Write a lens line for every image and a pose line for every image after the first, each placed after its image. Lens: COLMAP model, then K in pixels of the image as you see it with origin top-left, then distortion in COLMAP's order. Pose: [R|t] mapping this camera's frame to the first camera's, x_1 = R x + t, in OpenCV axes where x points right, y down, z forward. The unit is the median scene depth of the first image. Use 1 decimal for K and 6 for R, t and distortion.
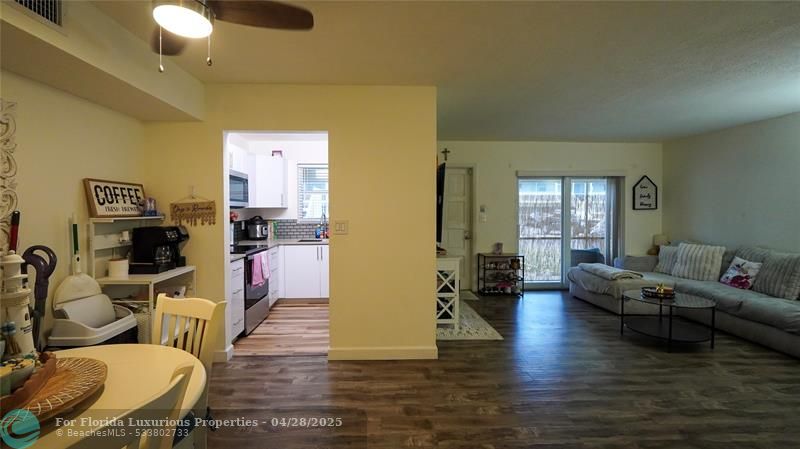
lens RADIAL K [[359.3, 0, 396.1], [0, 359.3, 213.7], [0, 0, 1]] dist [-0.001398, 0.000018]
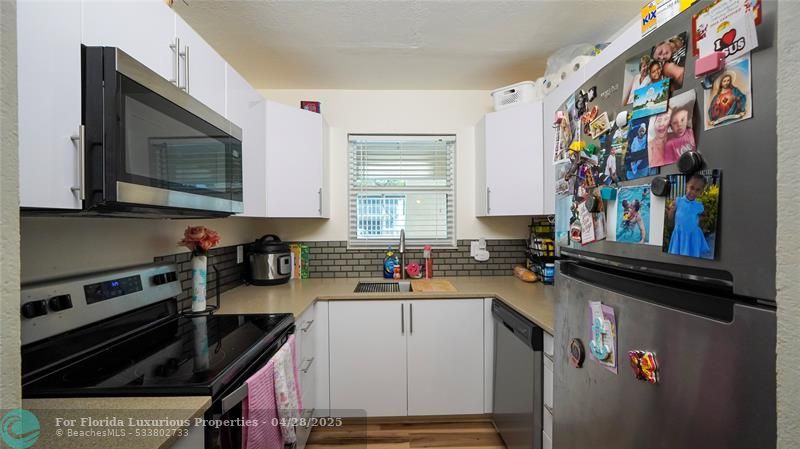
lens RADIAL K [[336.8, 0, 400.0], [0, 336.8, 224.5], [0, 0, 1]] dist [-0.008284, 0.000132]
pose [[0.999871, -0.004329, -0.015487, -0.202288], [0.004126, 0.999905, -0.013144, -0.001279], [0.015542, 0.013078, 0.999794, 0.547539]]
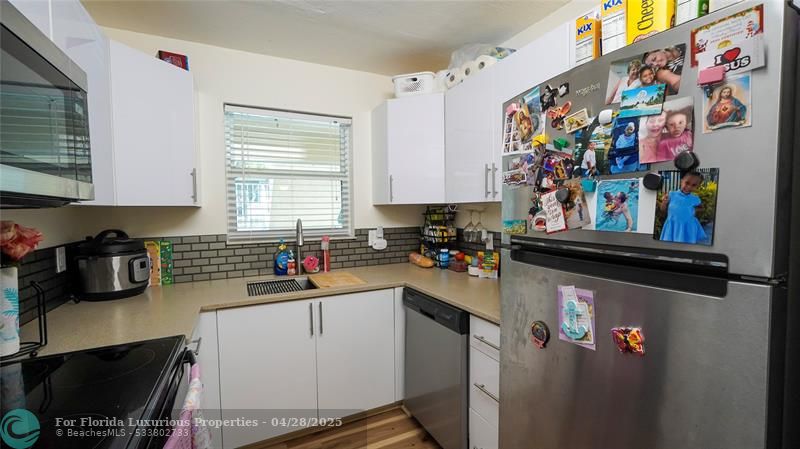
lens RADIAL K [[336.8, 0, 400.0], [0, 336.8, 224.5], [0, 0, 1]] dist [-0.008284, 0.000132]
pose [[0.916225, -0.026783, 0.399768, -0.258424], [0.016425, 0.999435, 0.029315, -0.004266], [-0.400328, -0.020293, 0.916147, 0.586325]]
